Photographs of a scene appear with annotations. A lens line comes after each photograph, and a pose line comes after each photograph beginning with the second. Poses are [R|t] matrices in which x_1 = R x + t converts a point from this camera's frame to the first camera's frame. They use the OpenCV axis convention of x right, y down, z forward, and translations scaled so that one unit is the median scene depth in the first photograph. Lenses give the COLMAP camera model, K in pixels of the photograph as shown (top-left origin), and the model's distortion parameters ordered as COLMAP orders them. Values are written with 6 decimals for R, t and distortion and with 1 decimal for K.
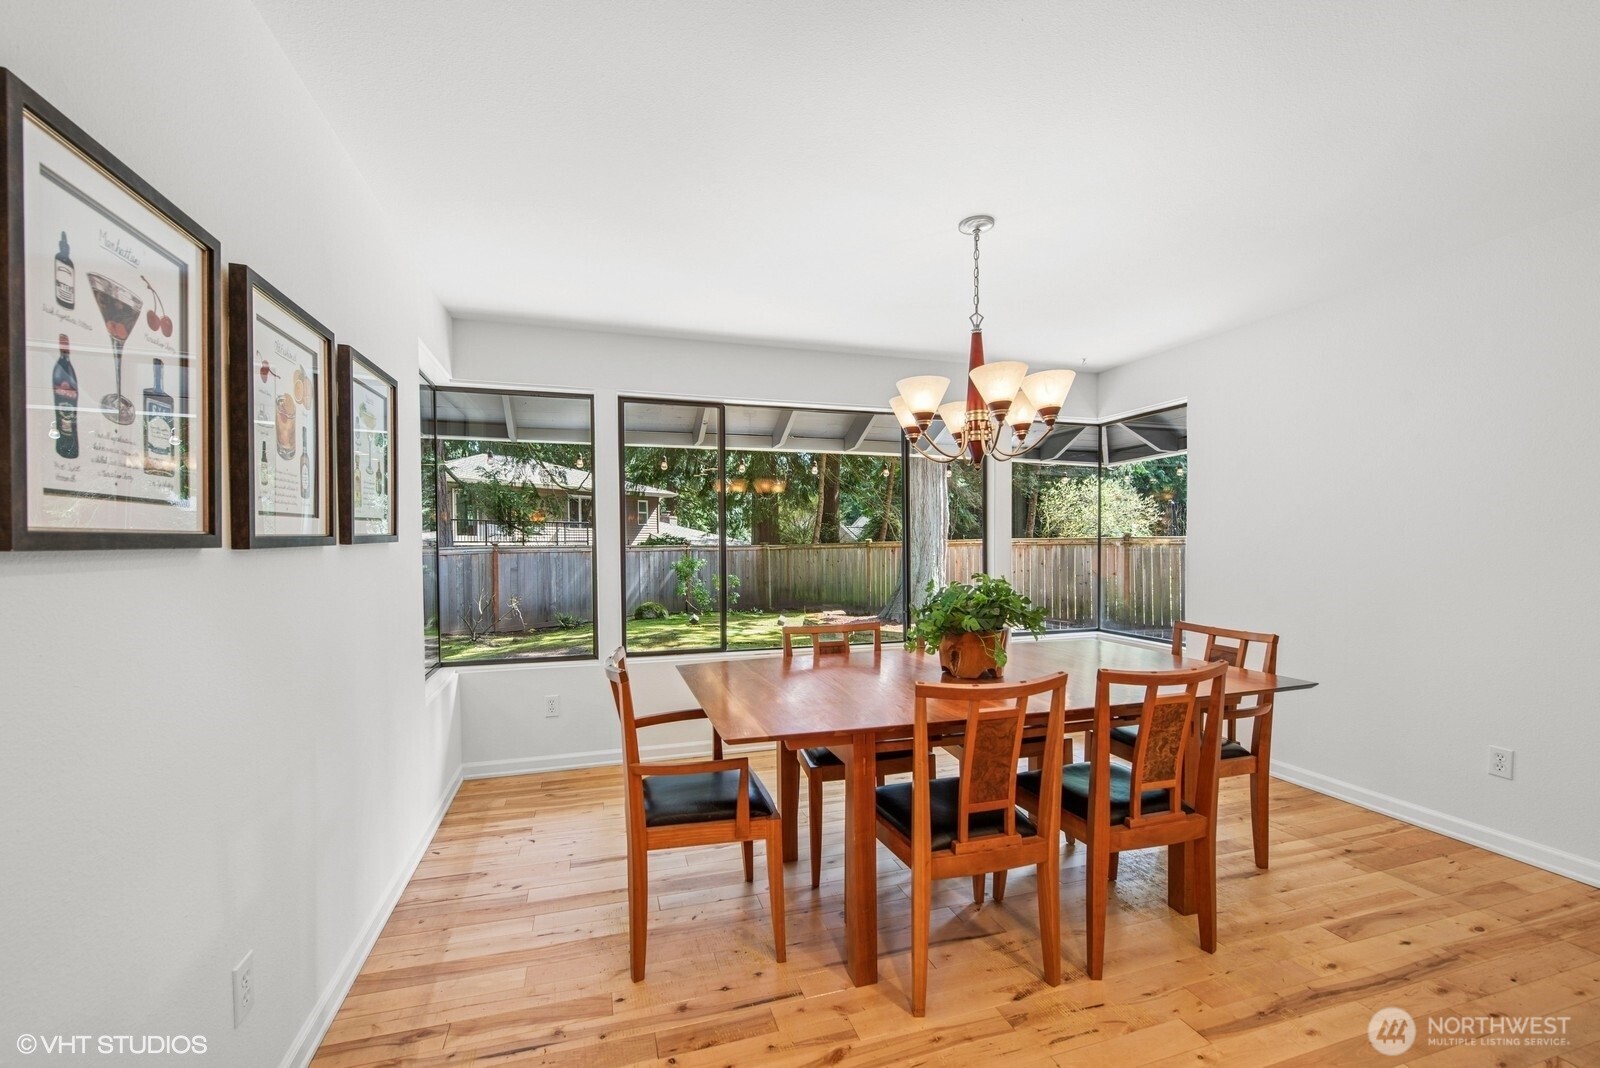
lens RADIAL K [[641.3, 0, 796.3], [0, 641.3, 540.2], [0, 0, 1]] dist [-0.009858, -0.005056]
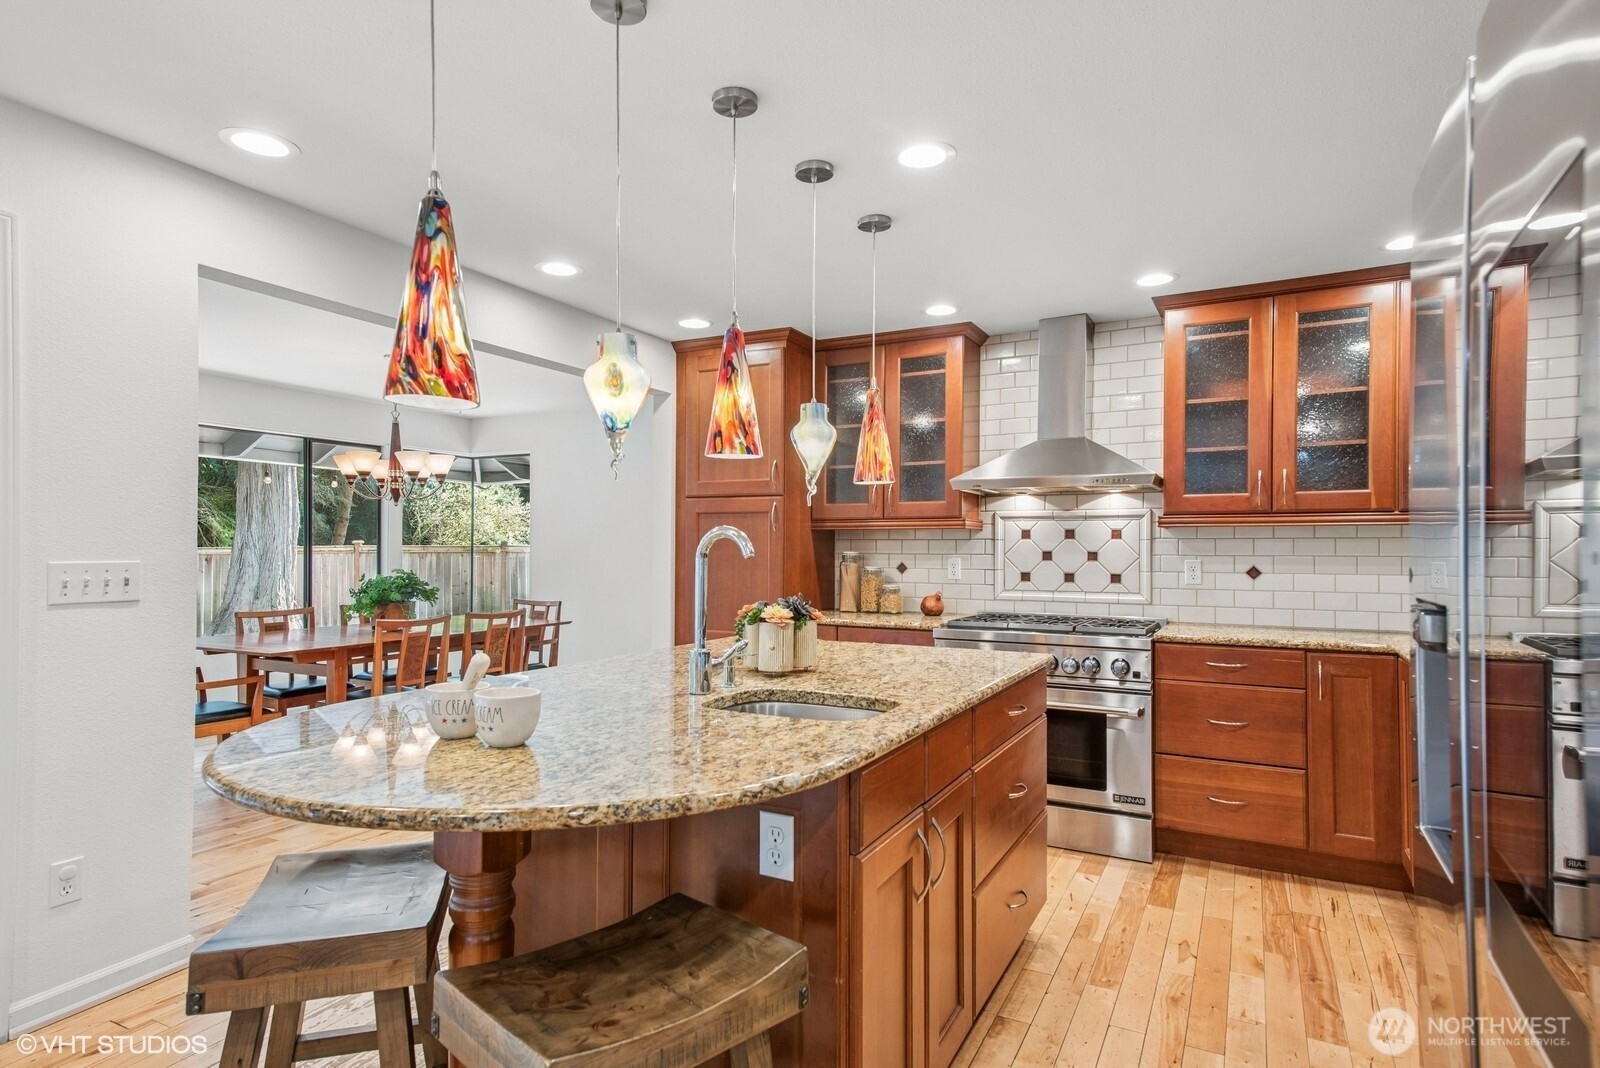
lens RADIAL K [[871.9, 0, 799.6], [0, 871.9, 557.5], [0, 0, 1]] dist [0.002132, 0.000165]
pose [[0.702495, 0.000362, 0.711688, -0.563738], [-0.008733, 0.999929, 0.008112, -0.004217], [-0.711635, -0.011913, 0.702448, -1.267234]]
